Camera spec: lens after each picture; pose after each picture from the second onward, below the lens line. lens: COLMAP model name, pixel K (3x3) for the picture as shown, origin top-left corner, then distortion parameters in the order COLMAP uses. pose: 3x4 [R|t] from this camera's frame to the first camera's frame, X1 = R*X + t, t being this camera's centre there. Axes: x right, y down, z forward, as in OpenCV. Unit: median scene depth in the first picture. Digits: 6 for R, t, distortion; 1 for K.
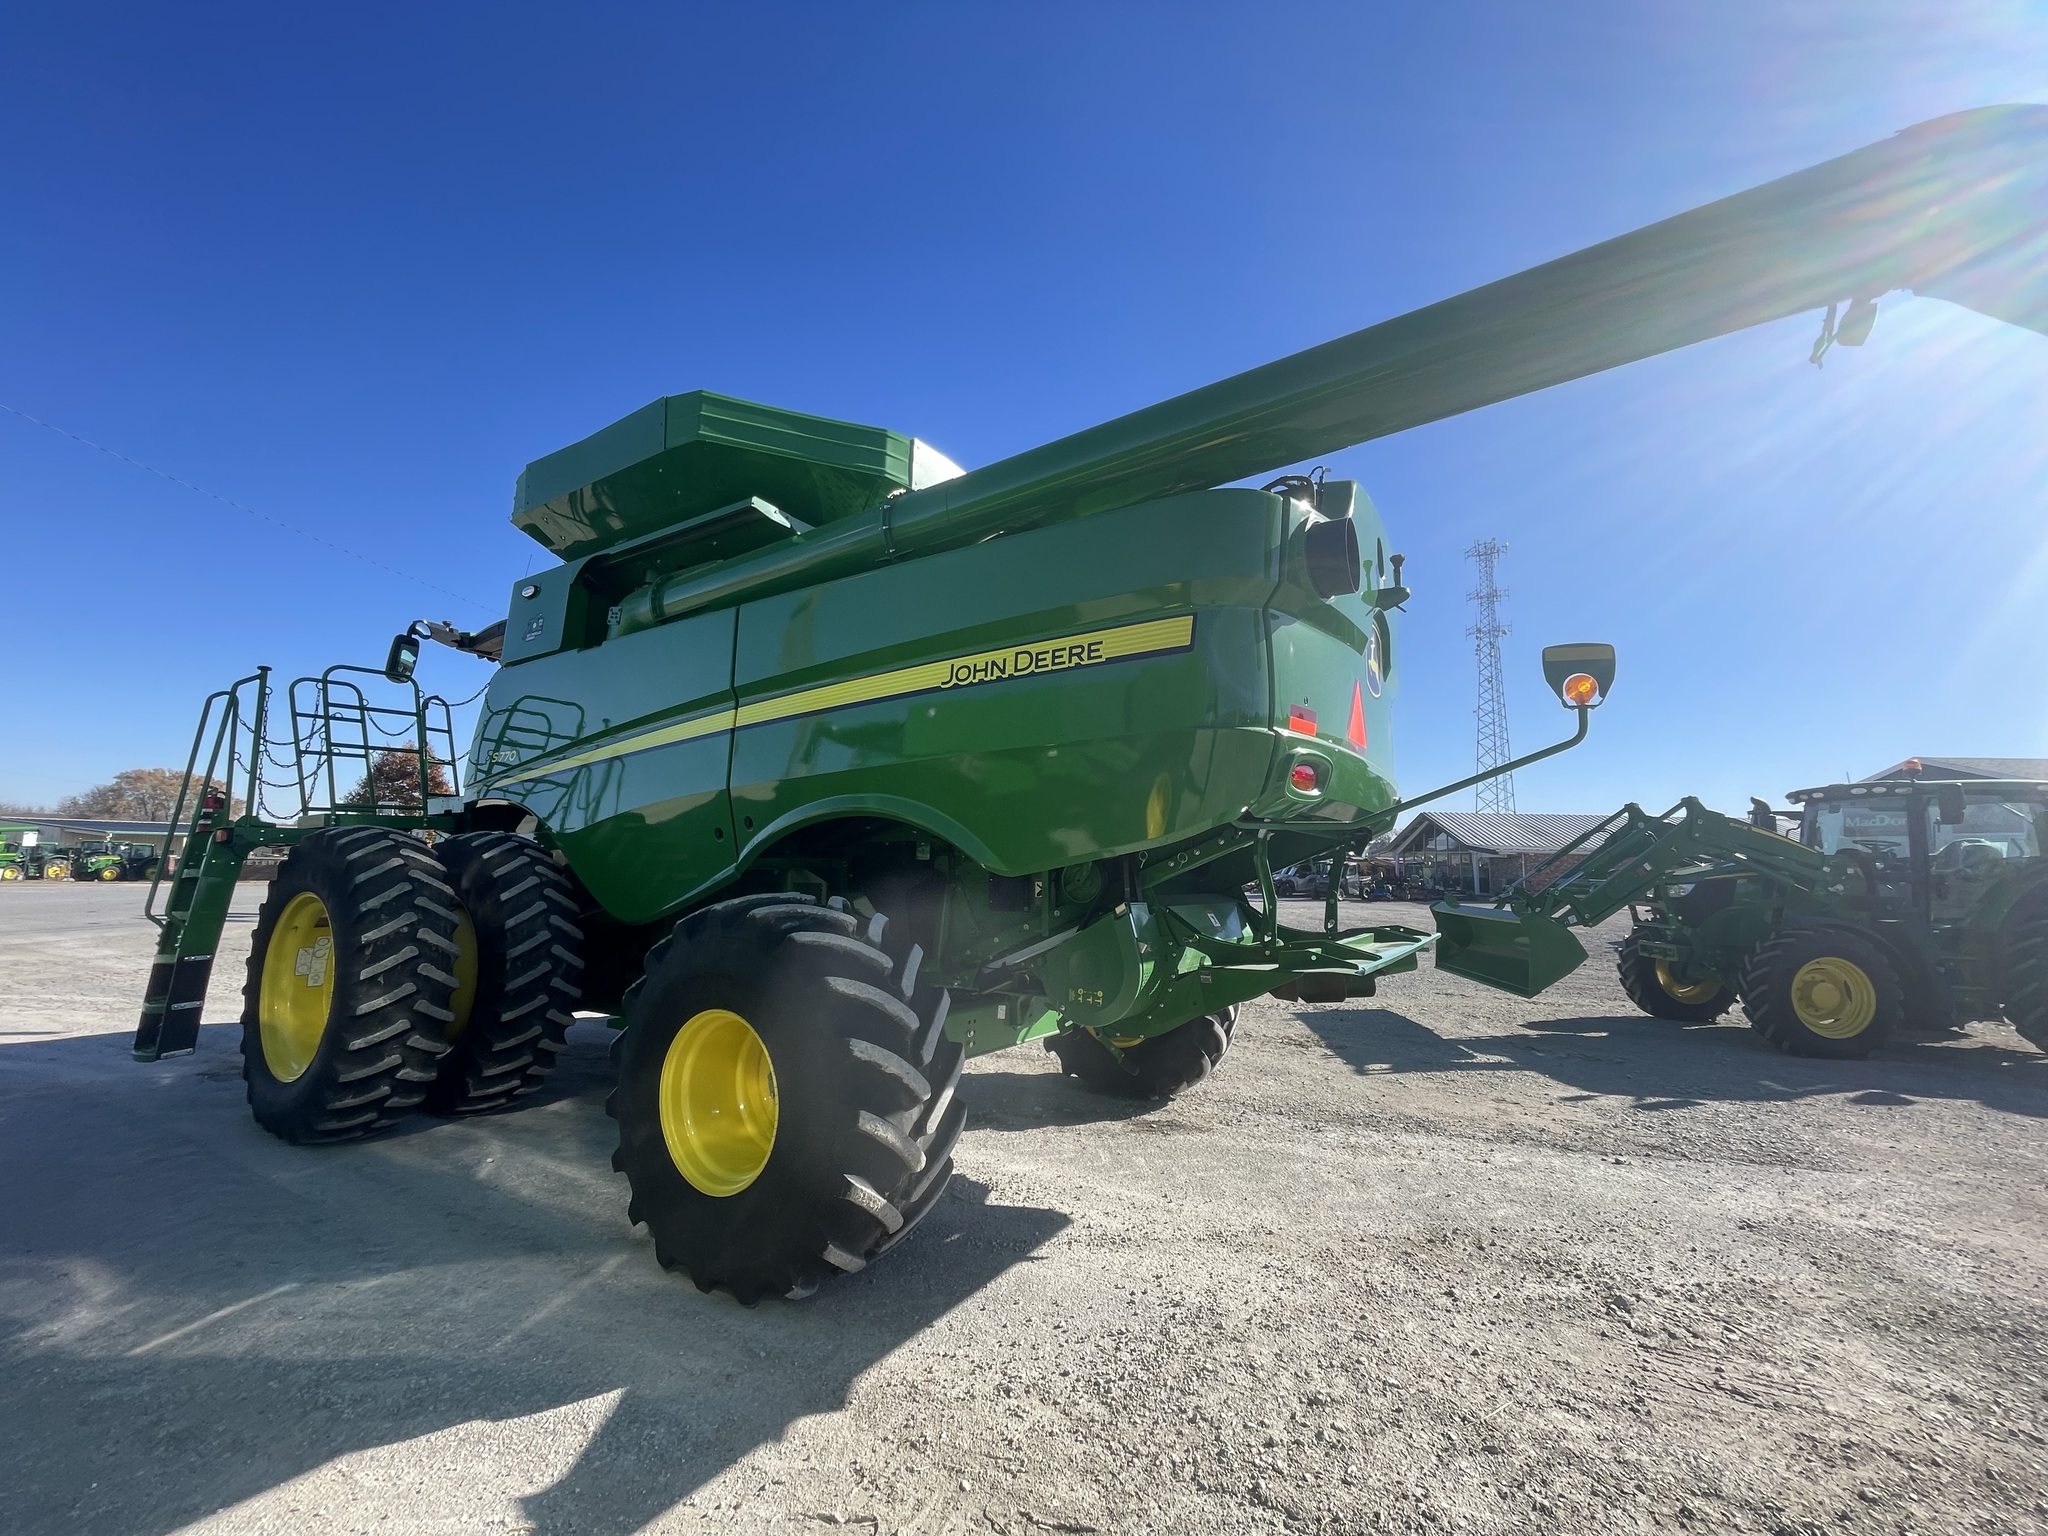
lens RADIAL K [[828.8, 0, 1017.0], [0, 828.8, 769.3], [0, 0, 1]] dist [-0.000120, -0.001664]
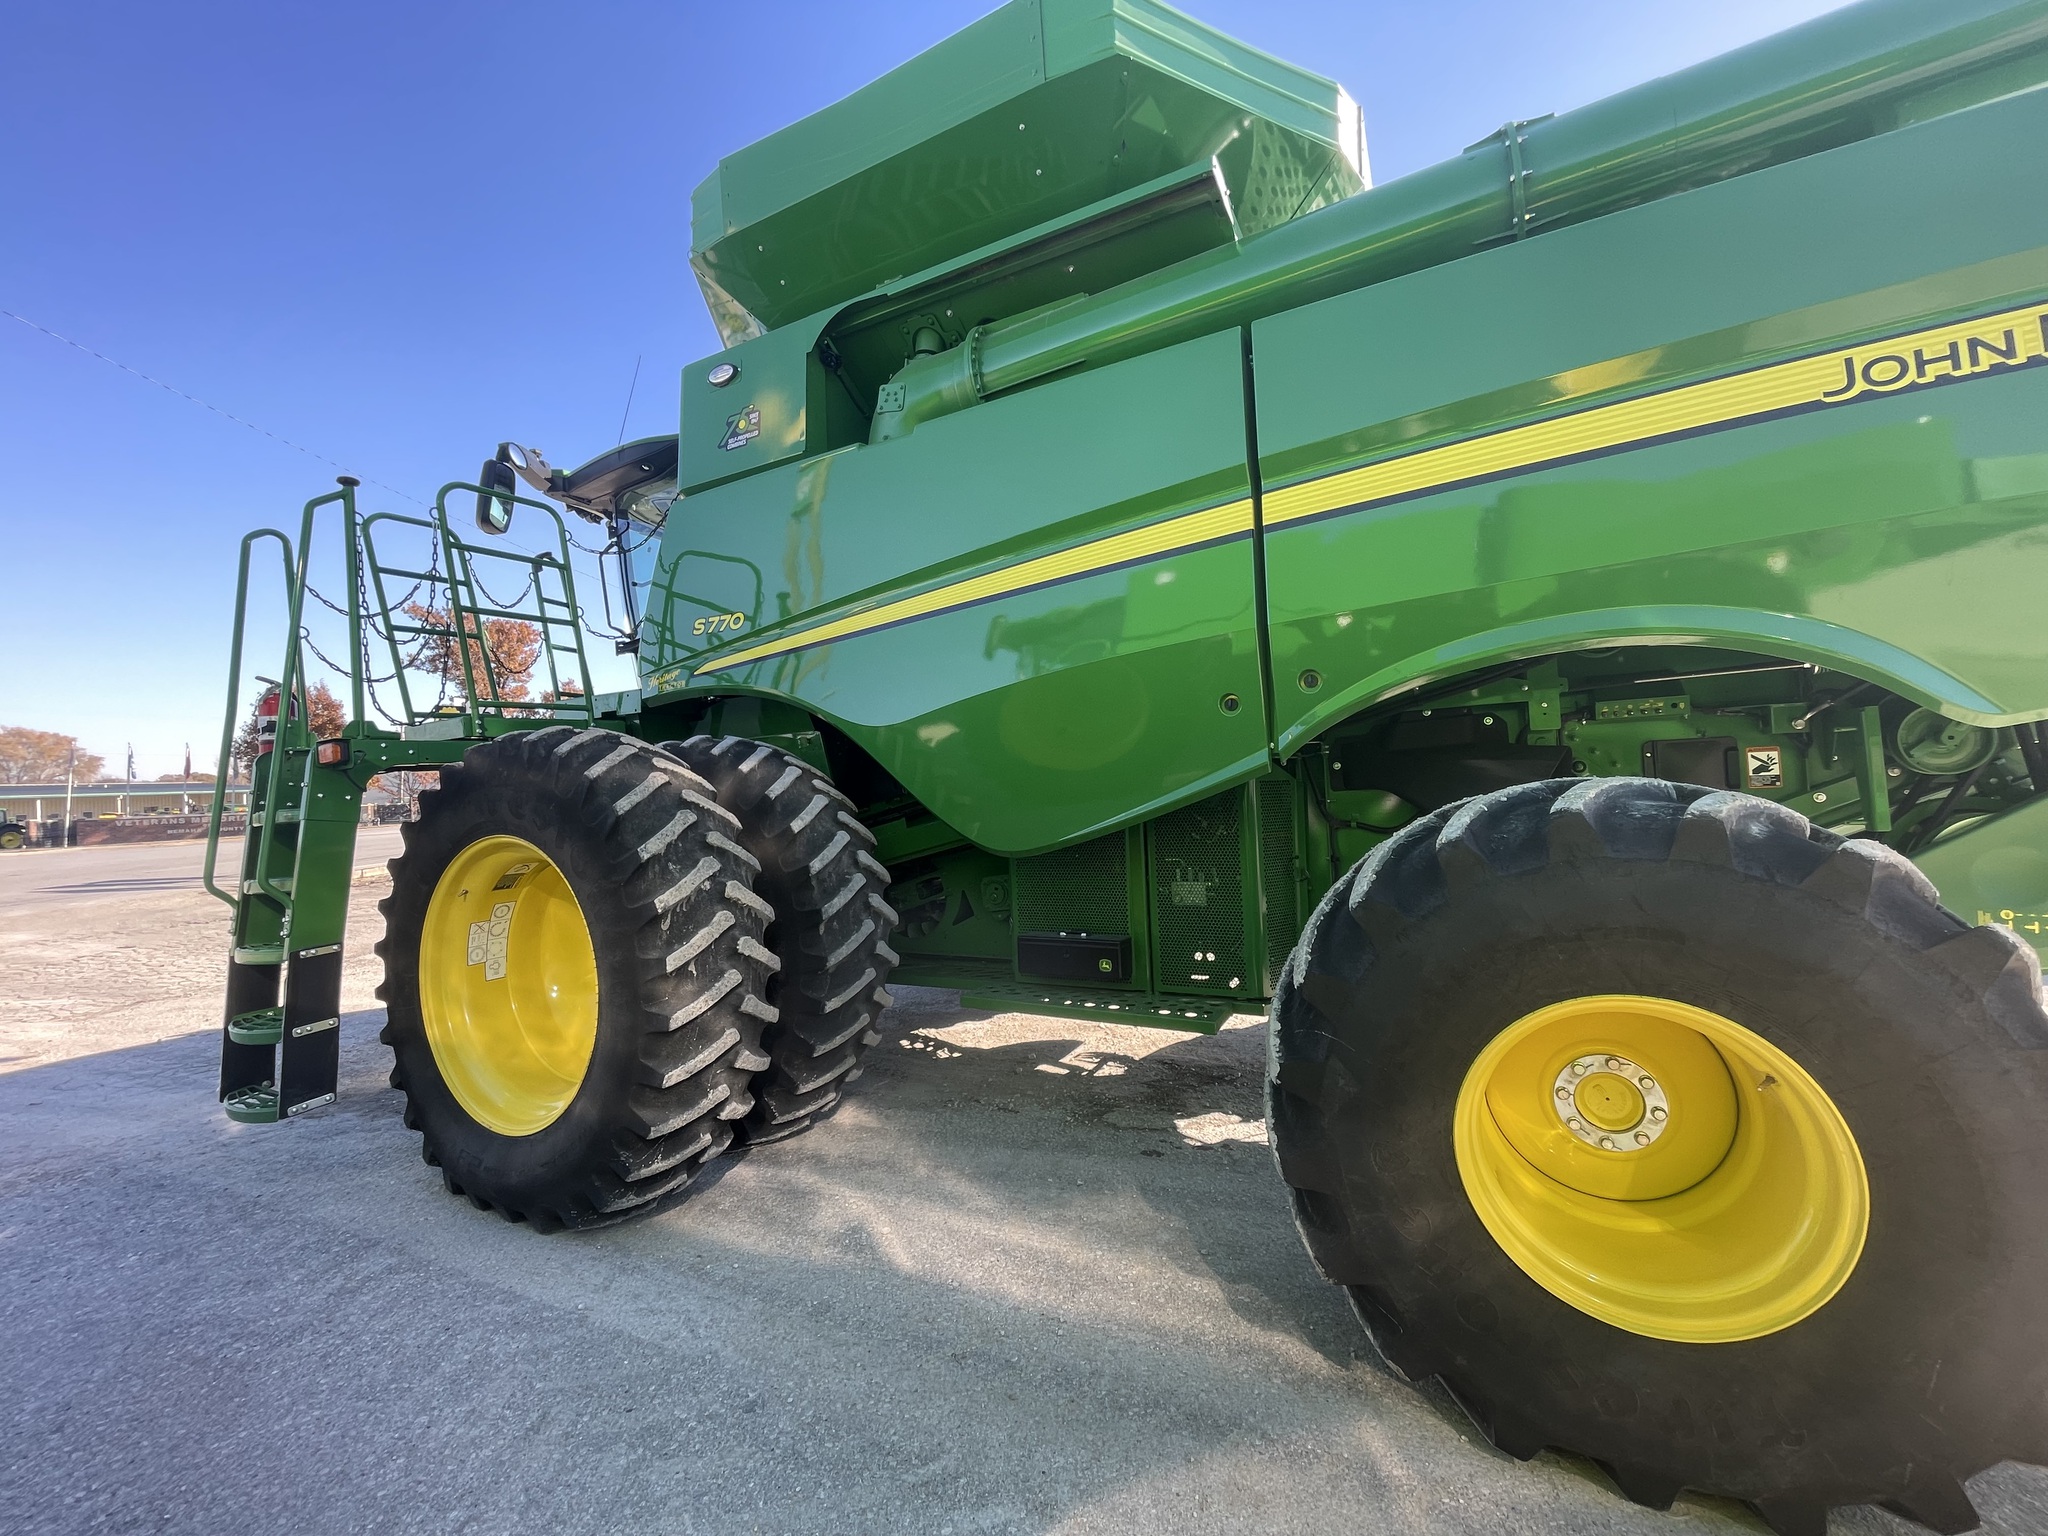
lens RADIAL K [[828.8, 0, 1020.1], [0, 828.8, 771.6], [0, 0, 1]] dist [-0.000120, -0.001664]
pose [[0.994867, -0.049171, 0.088442, -0.508612], [0.040061, 0.993980, 0.101975, 0.051827], [-0.092924, -0.097908, 0.990848, 0.346355]]
